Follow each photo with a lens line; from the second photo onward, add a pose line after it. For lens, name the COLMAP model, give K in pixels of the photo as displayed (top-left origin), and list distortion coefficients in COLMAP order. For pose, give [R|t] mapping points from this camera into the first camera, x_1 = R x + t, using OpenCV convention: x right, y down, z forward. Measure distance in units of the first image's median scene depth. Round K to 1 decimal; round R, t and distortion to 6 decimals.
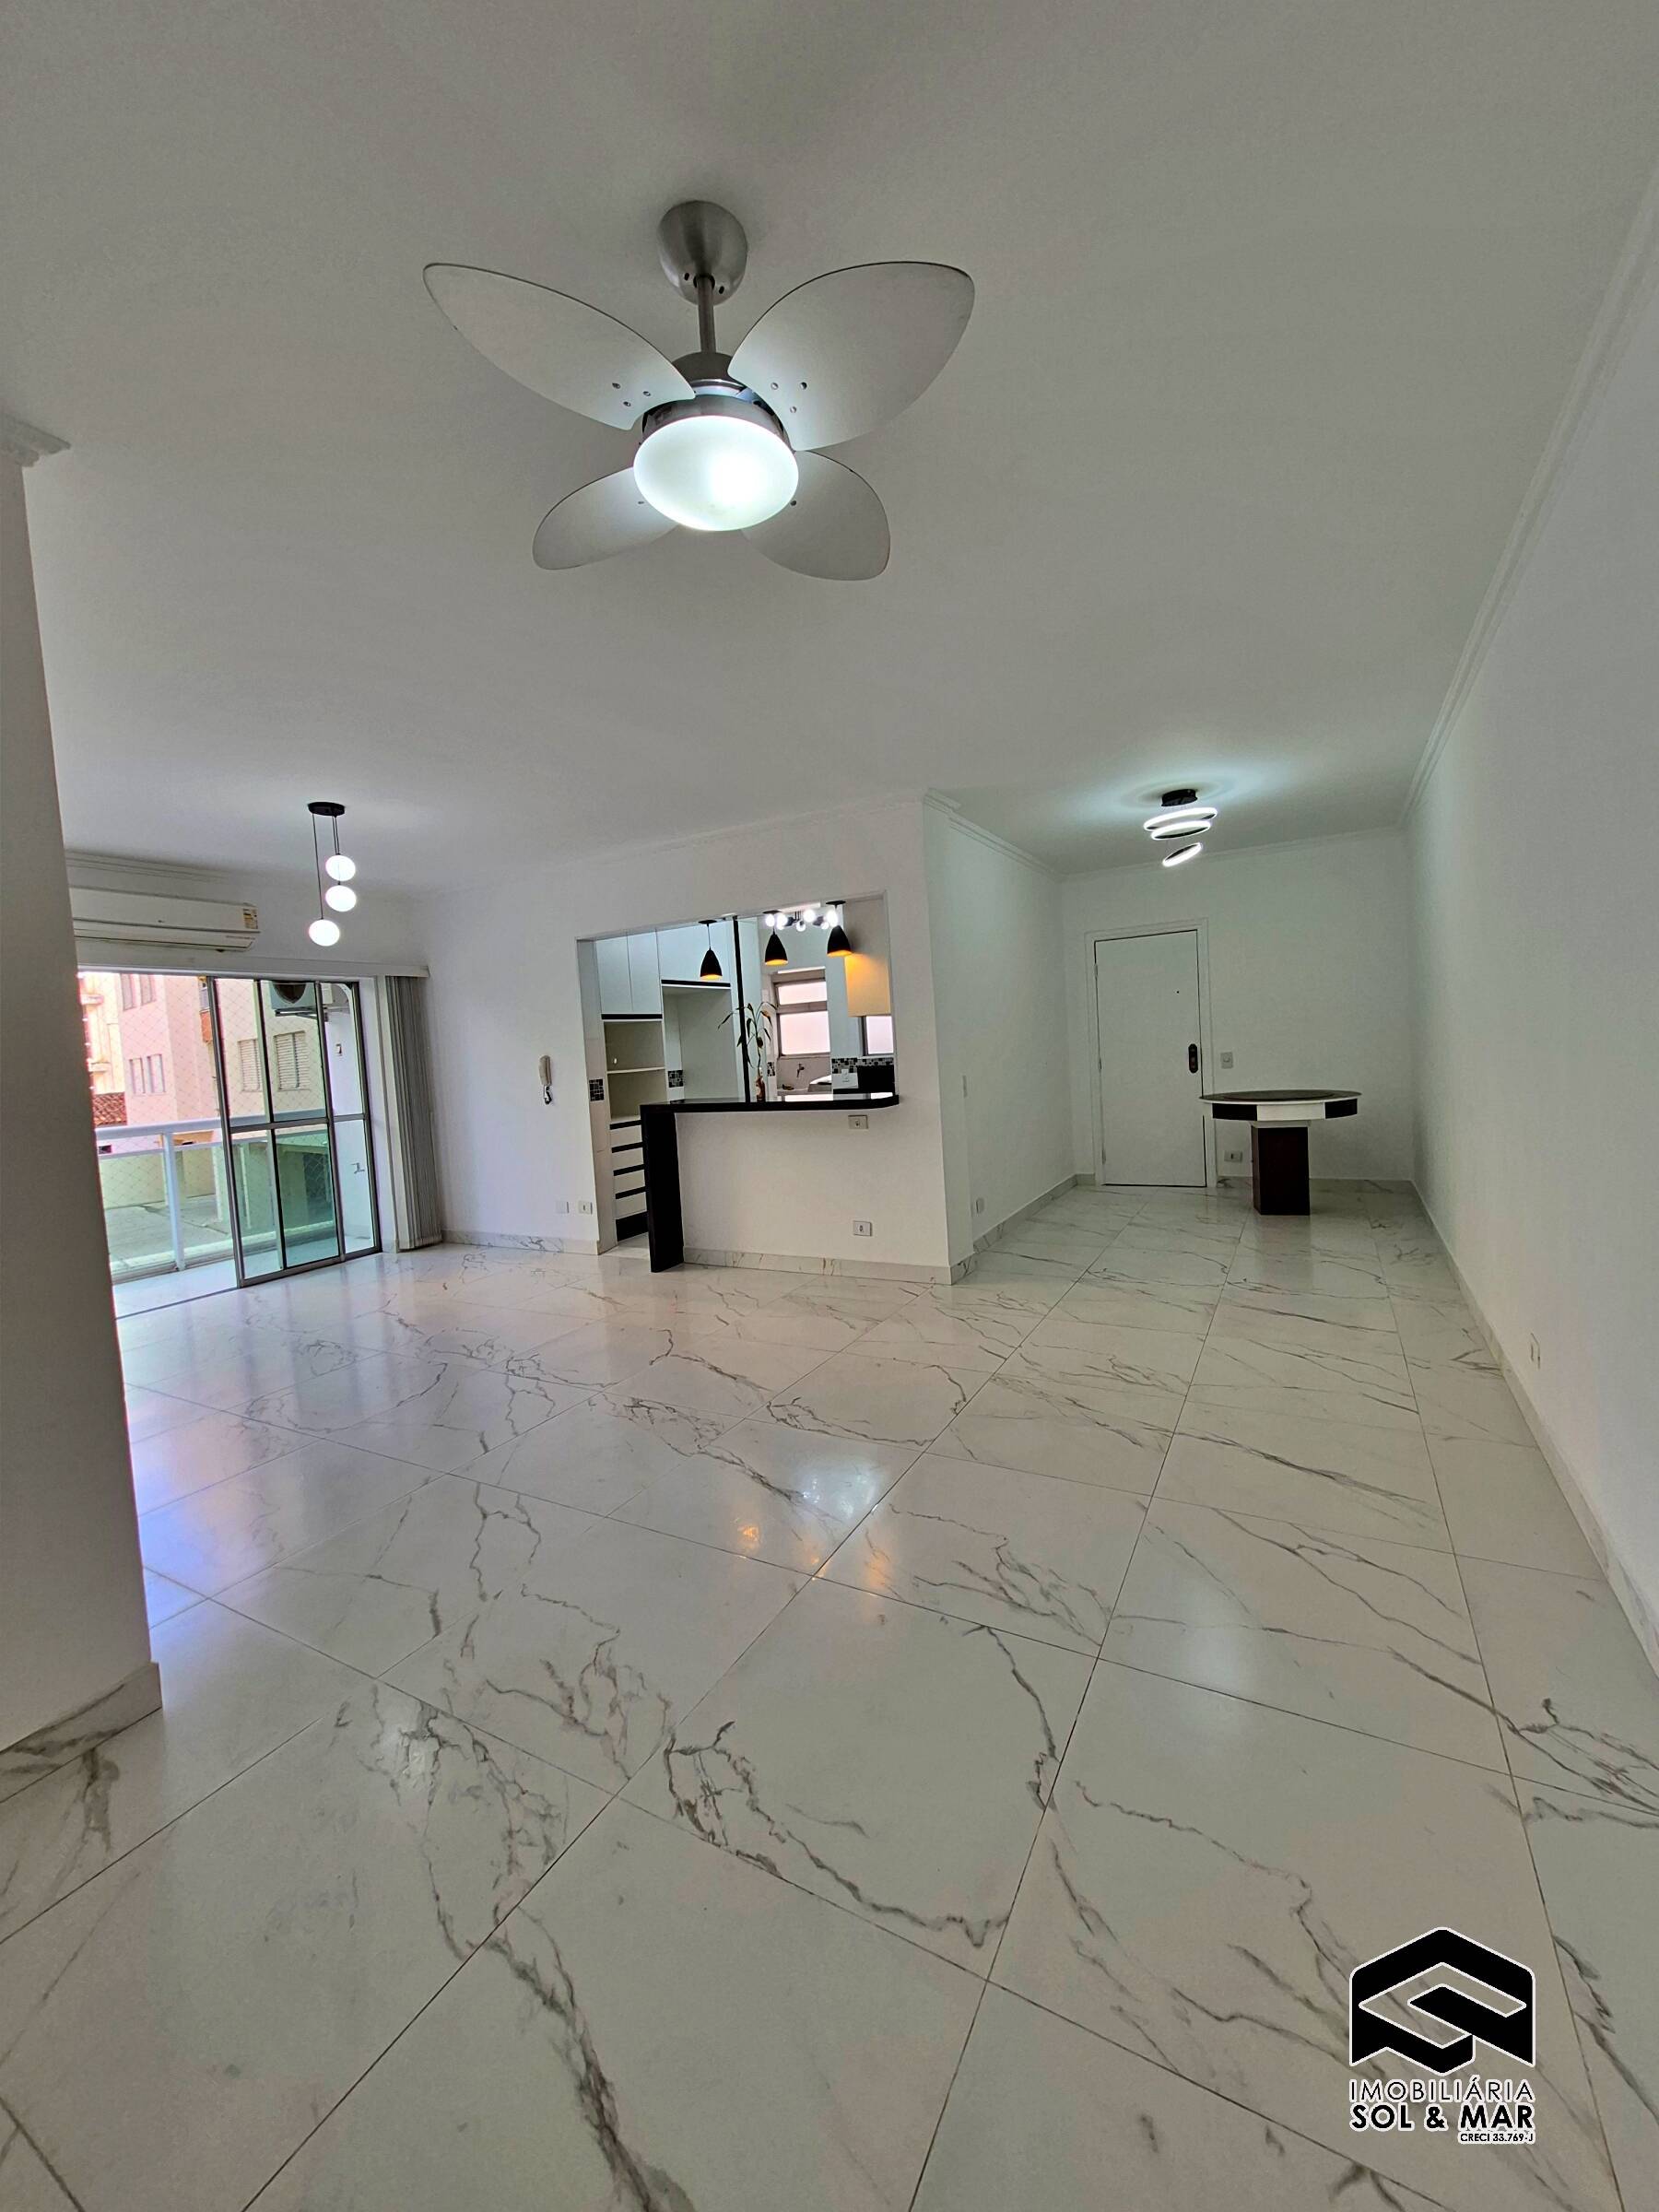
lens RADIAL K [[859.8, 0, 843.5], [0, 859.8, 1100.4], [0, 0, 1]] dist [0.002191, 0.000275]
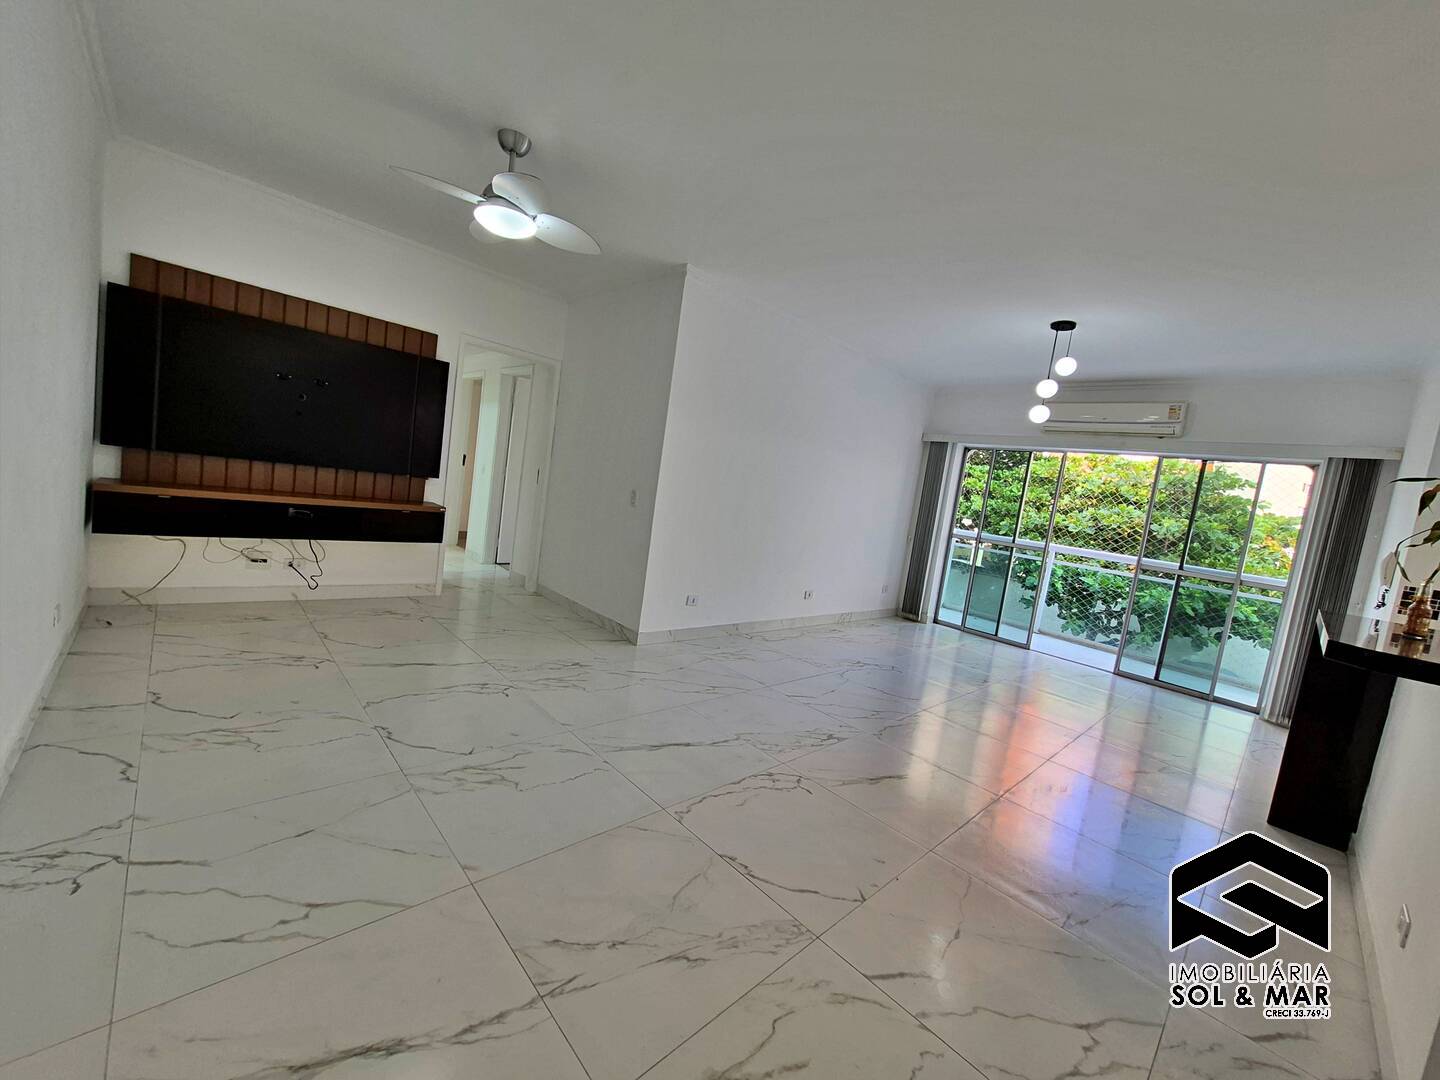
lens RADIAL K [[559.7, 0, 709.0], [0, 559.7, 534.4], [0, 0, 1]] dist [0.002191, 0.000275]
pose [[-0.306329, 0.107554, -0.945830, 0.356865], [-0.178675, 0.969441, 0.168107, -0.041900], [0.935007, 0.220492, -0.277750, 0.576475]]
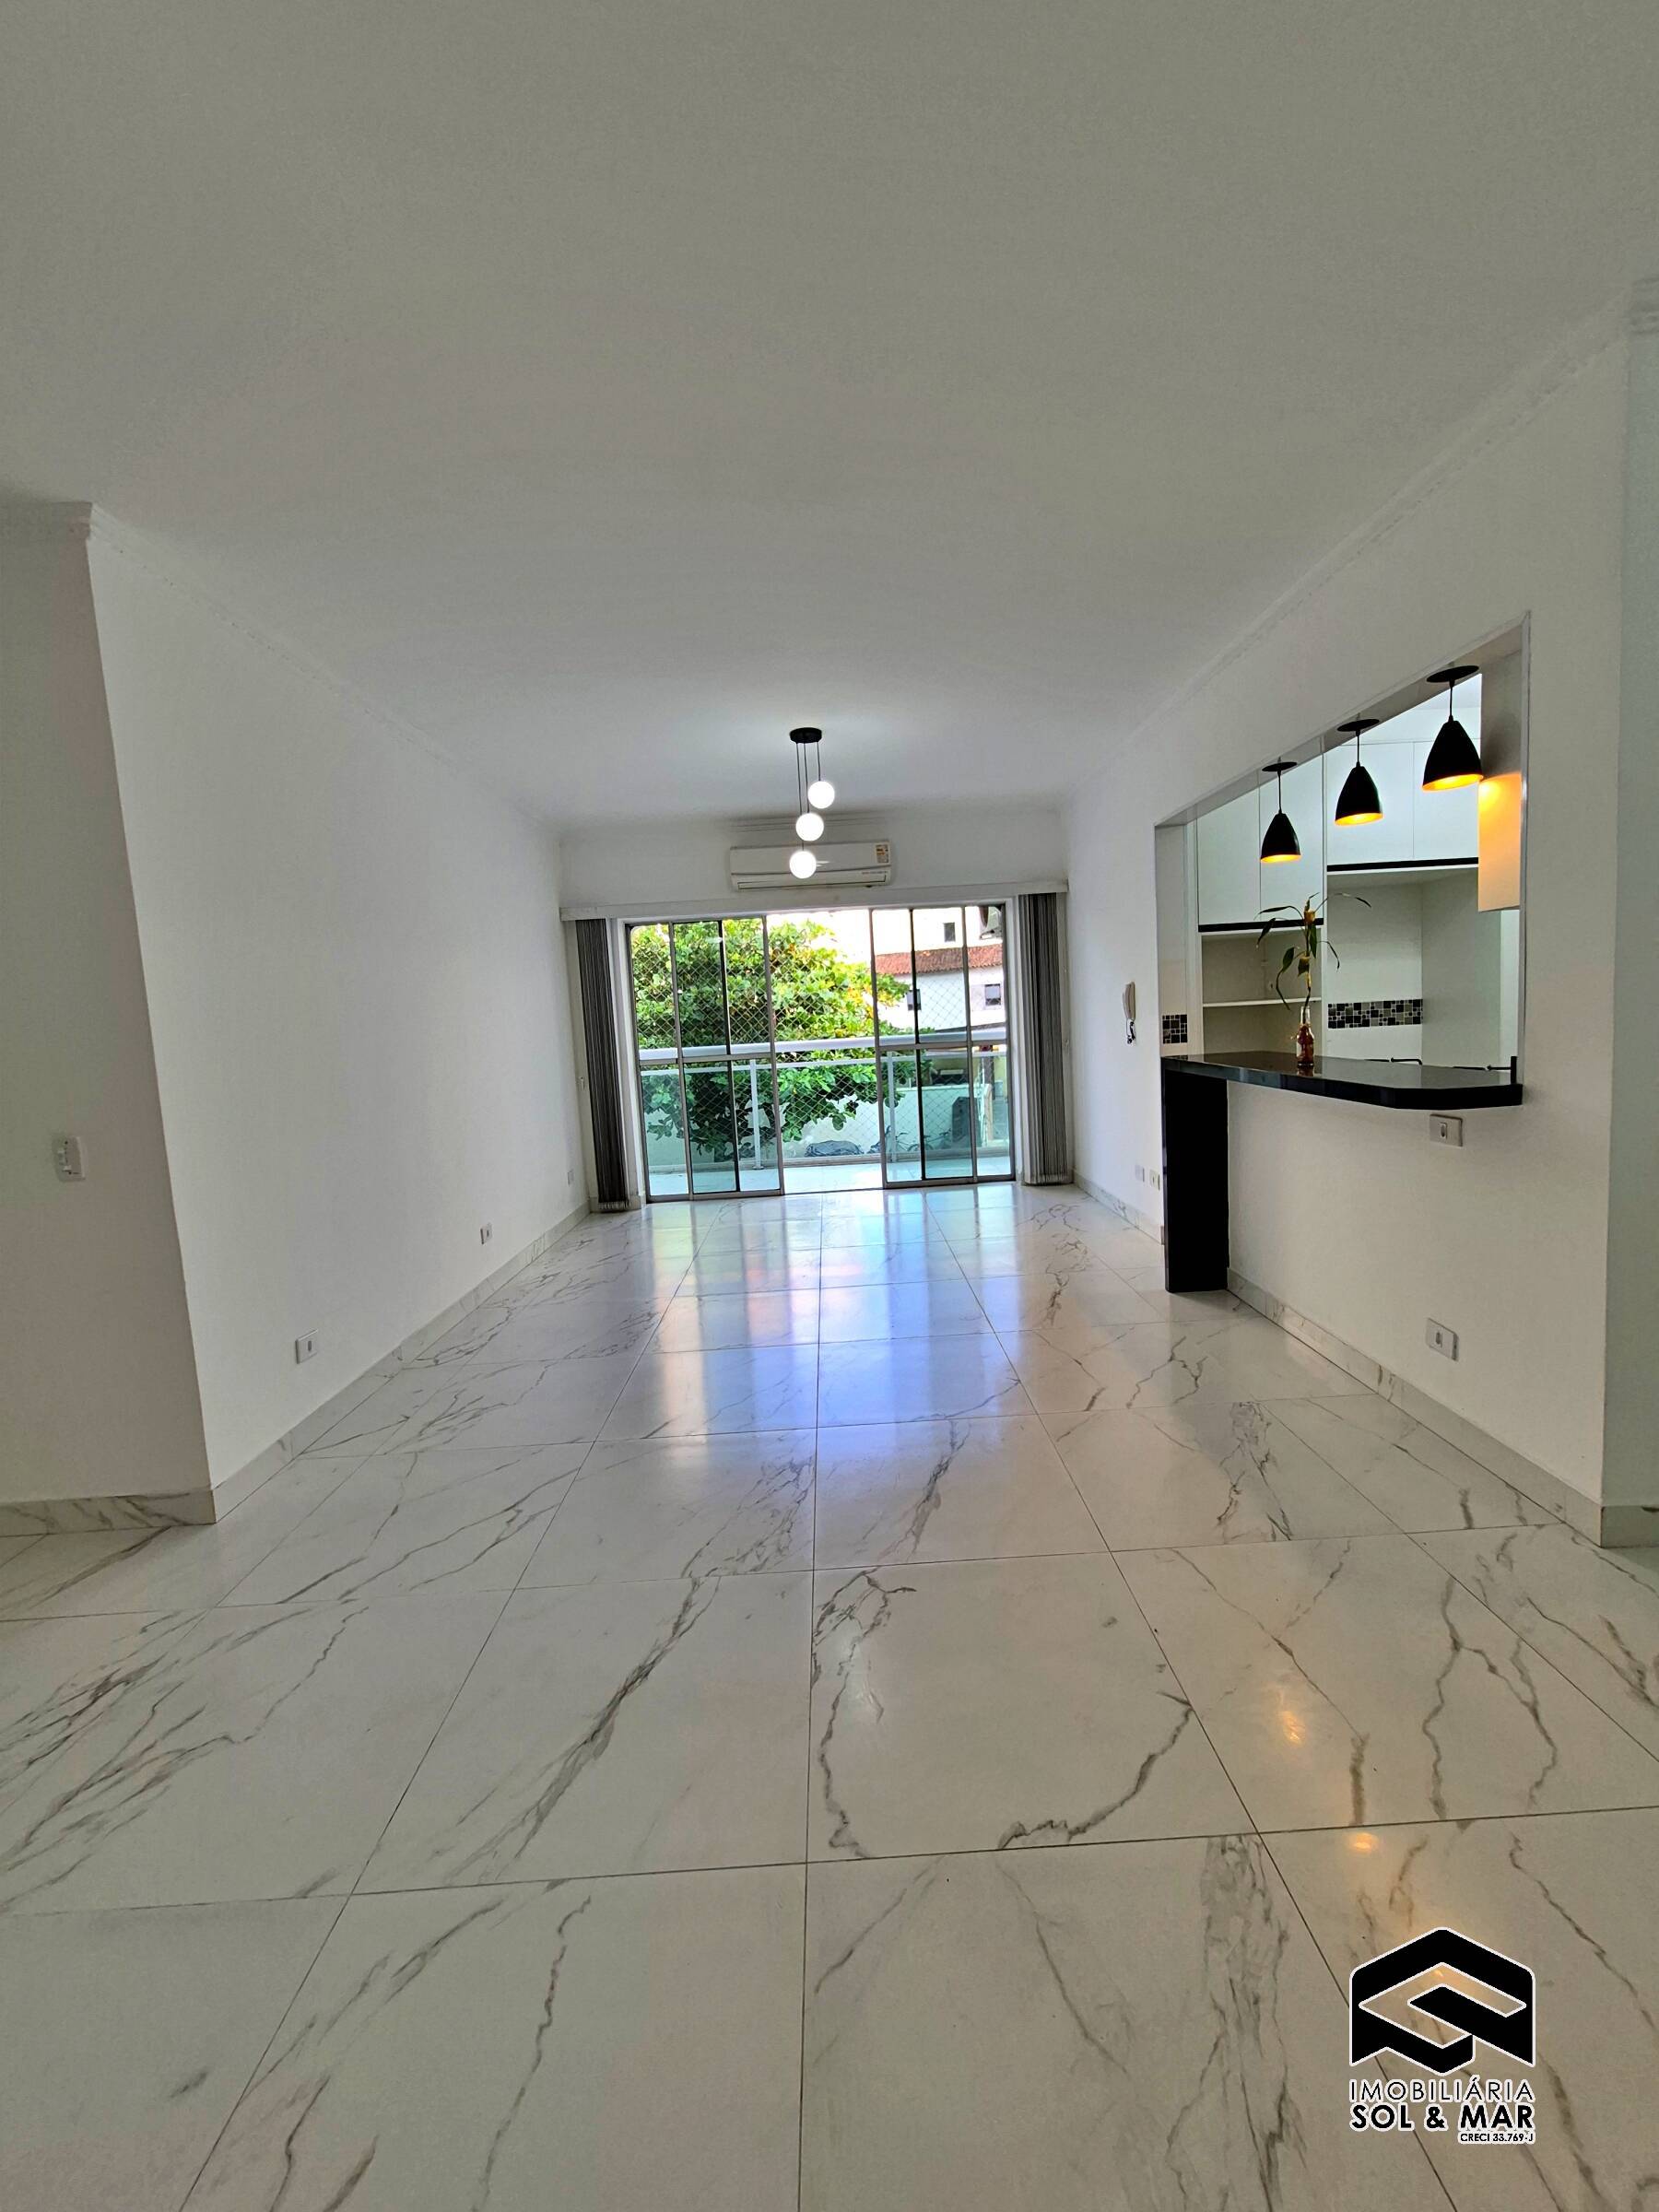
lens RADIAL K [[859.8, 0, 832.7], [0, 859.8, 1092.2], [0, 0, 1]] dist [0.002191, 0.000275]
pose [[0.504225, 0.114533, -0.855944, 0.202798], [-0.029382, 0.992867, 0.115546, -0.034908], [0.863073, -0.033112, 0.503993, 0.360792]]
